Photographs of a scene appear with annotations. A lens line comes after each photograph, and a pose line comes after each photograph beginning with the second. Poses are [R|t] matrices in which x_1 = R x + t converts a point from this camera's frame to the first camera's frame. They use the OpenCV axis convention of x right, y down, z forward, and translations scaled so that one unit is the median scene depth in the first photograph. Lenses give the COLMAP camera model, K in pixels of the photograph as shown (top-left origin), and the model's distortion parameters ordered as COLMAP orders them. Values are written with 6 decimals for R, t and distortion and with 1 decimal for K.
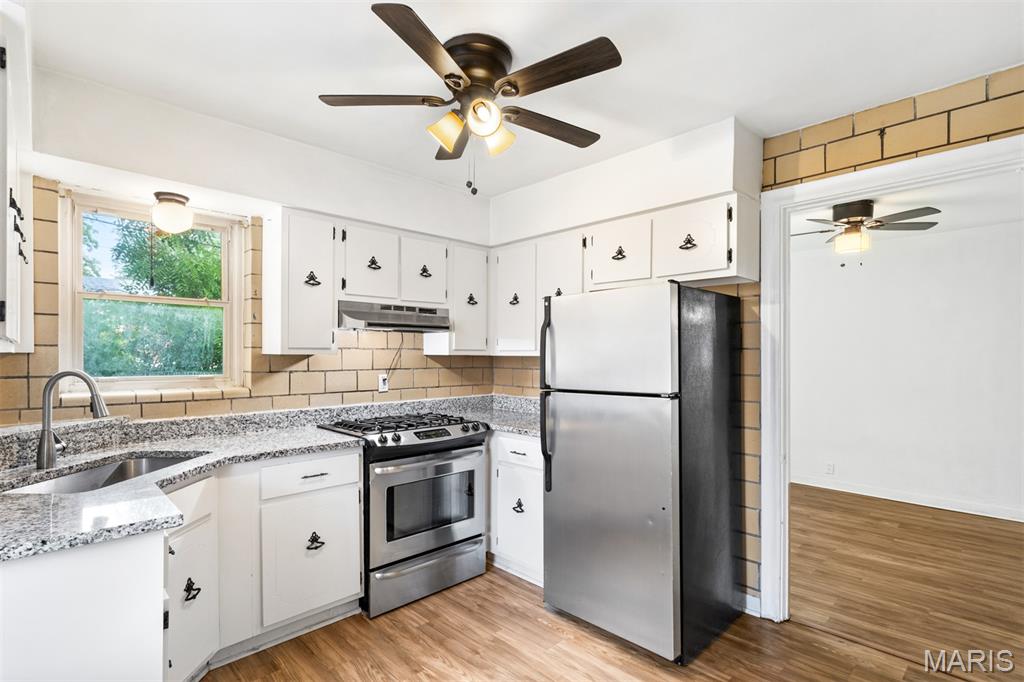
lens RADIAL K [[473.7, 0, 513.0], [0, 473.7, 356.8], [0, 0, 1]] dist [0.001891, 0.000459]
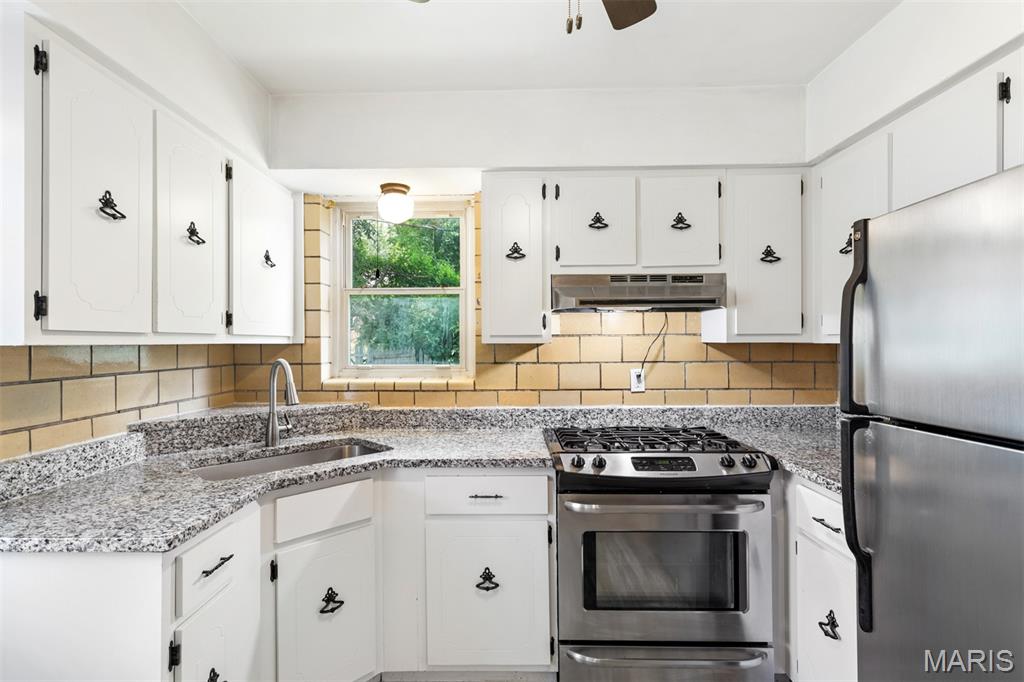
lens RADIAL K [[486.6, 0, 512.0], [0, 486.6, 341.0], [0, 0, 1]] dist [0.003814, 0.001042]
pose [[0.712512, -0.007938, -0.701615, 0.166623], [0.004140, 0.999966, -0.007109, -0.003196], [0.701648, 0.002160, 0.712520, 0.402071]]
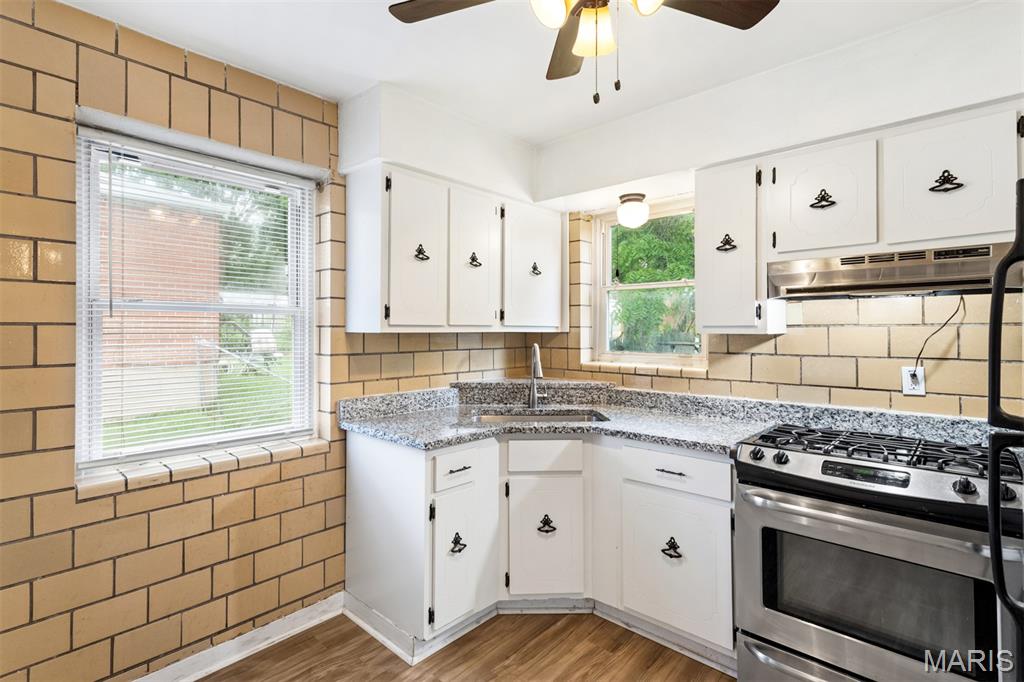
lens RADIAL K [[503.4, 0, 517.0], [0, 503.4, 327.0], [0, 0, 1]] dist [0.010512, 0.000713]
pose [[0.079665, -0.009680, -0.996775, 0.439428], [-0.004378, 0.999940, -0.010061, -0.006547], [0.996812, 0.005165, 0.079618, 0.573429]]
